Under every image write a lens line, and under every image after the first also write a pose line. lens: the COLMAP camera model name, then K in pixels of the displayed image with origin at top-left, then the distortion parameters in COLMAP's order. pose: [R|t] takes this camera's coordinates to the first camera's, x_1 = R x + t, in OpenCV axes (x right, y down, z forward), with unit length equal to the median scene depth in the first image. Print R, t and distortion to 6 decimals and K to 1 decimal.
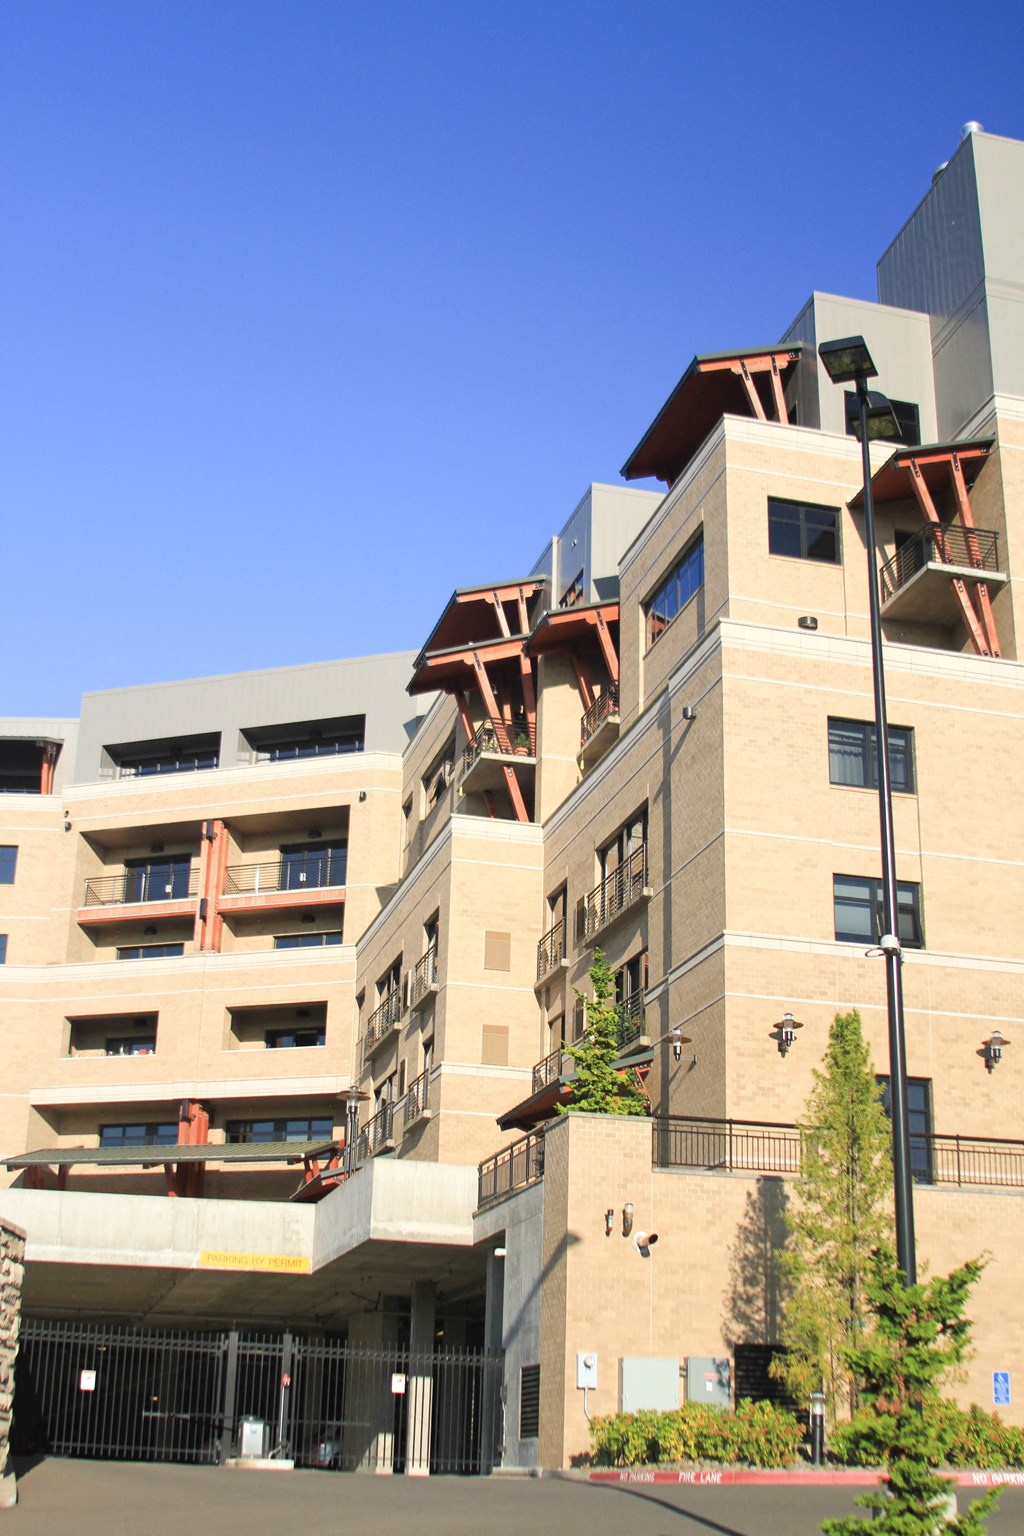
lens RADIAL K [[1930.3, 0, 512.0], [0, 1930.3, 768.0], [0, 0, 1]] dist [-0.131464, 0.034433]
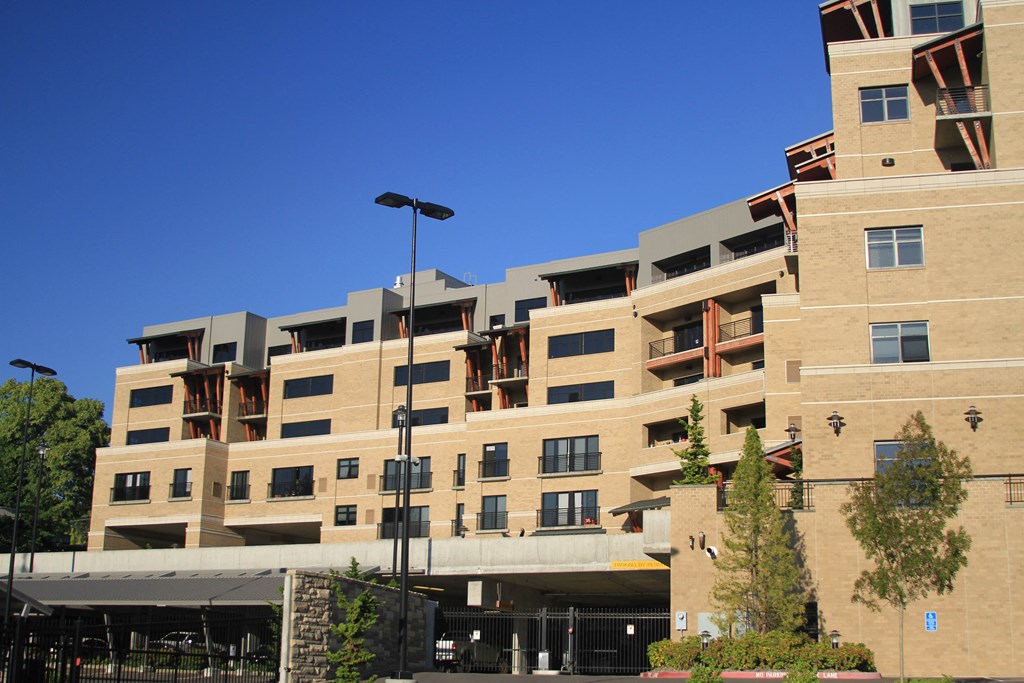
lens RADIAL K [[1286.9, 0, 512.0], [0, 1286.9, 341.5], [0, 0, 1]] dist [-0.131464, 0.034433]
pose [[0.867485, -0.137108, -0.478195, 0.405973], [0.181696, 0.982183, 0.047999, -0.038665], [0.463094, -0.128525, 0.876941, -0.124934]]
